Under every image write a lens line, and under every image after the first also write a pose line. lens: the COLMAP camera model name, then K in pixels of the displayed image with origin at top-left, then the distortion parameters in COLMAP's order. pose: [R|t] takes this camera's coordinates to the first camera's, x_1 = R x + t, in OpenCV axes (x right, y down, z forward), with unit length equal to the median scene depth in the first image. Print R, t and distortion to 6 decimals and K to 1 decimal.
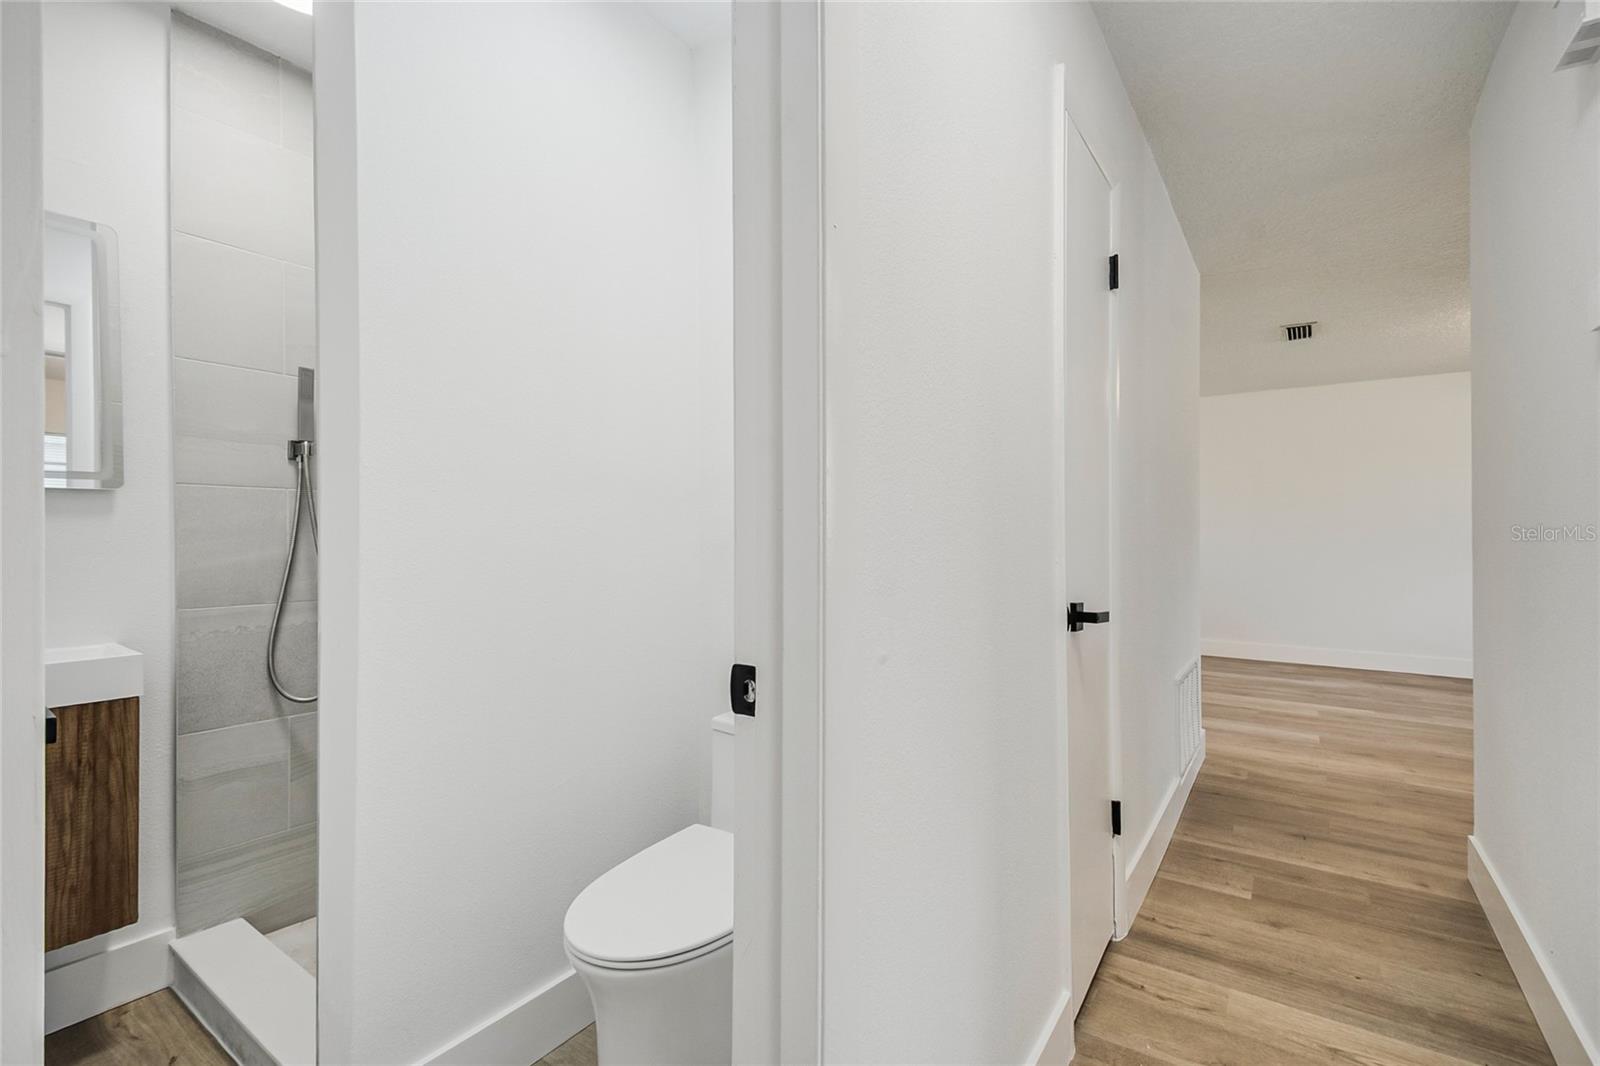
lens RADIAL K [[703.7, 0, 802.7], [0, 703.7, 523.0], [0, 0, 1]] dist [0.005963, -0.009358]
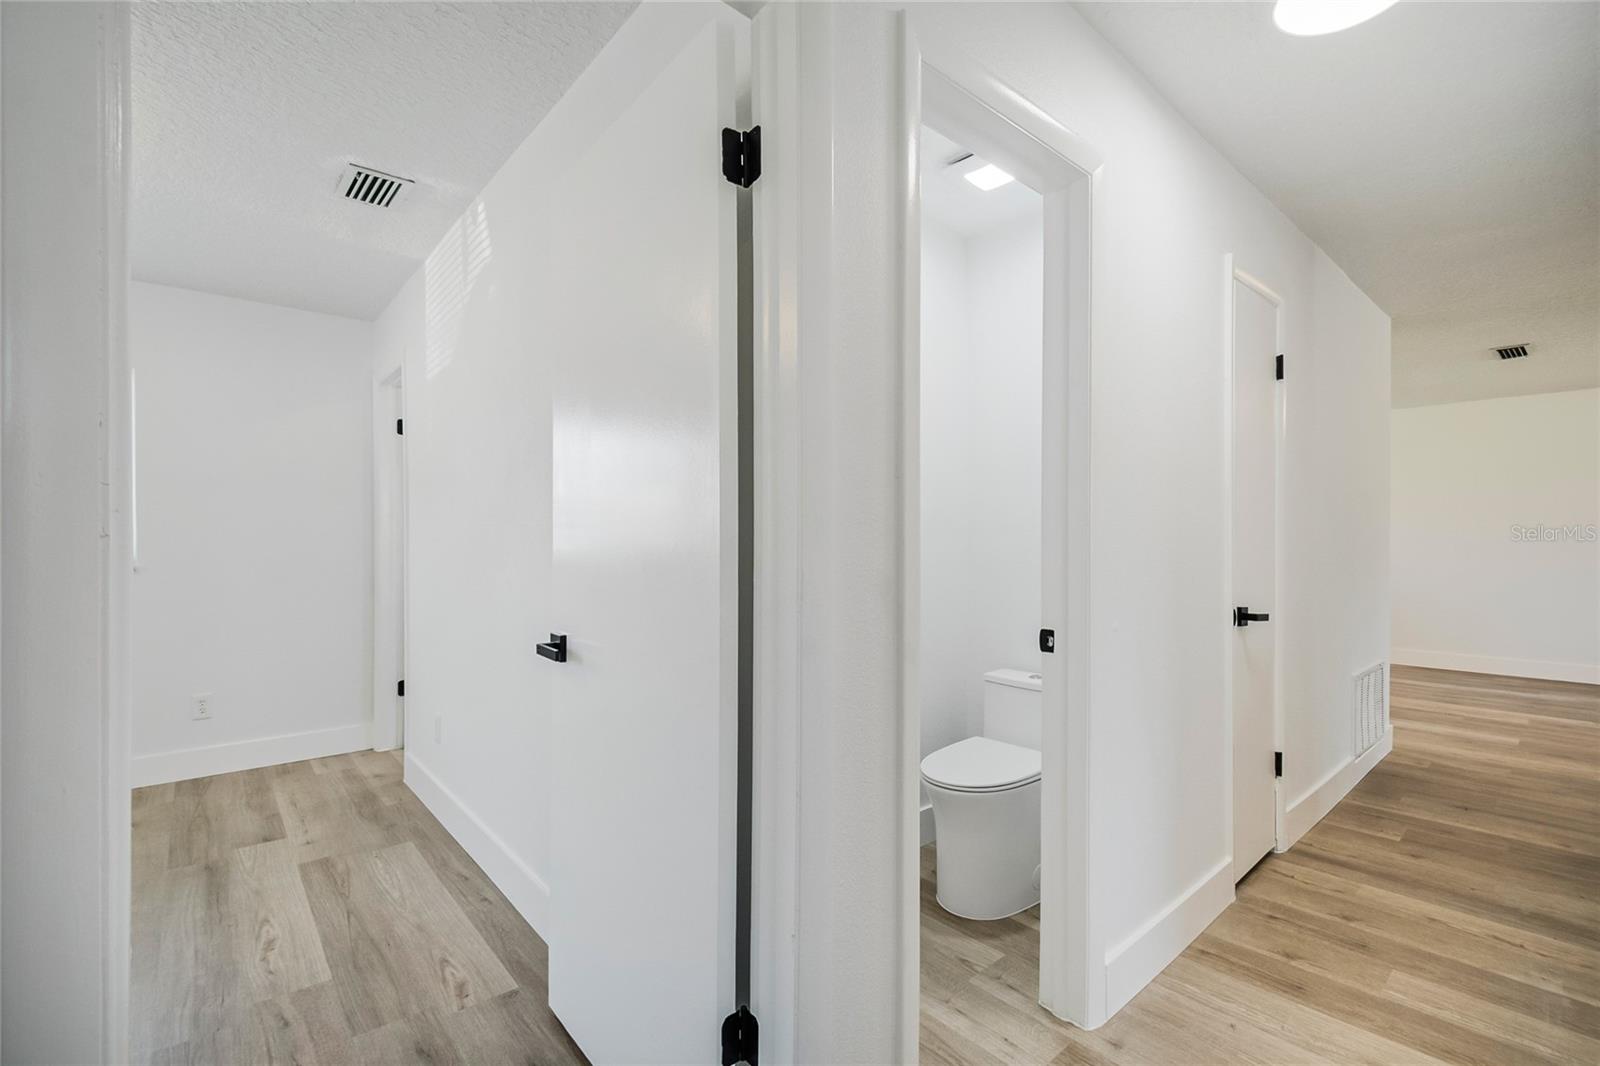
lens RADIAL K [[703.7, 0, 812.5], [0, 703.7, 536.0], [0, 0, 1]] dist [0.005963, -0.009358]
pose [[0.971818, 0.000569, -0.235733, -0.094291], [0.003293, 0.999867, 0.015988, -0.043424], [0.235711, -0.016314, 0.971686, -0.443799]]
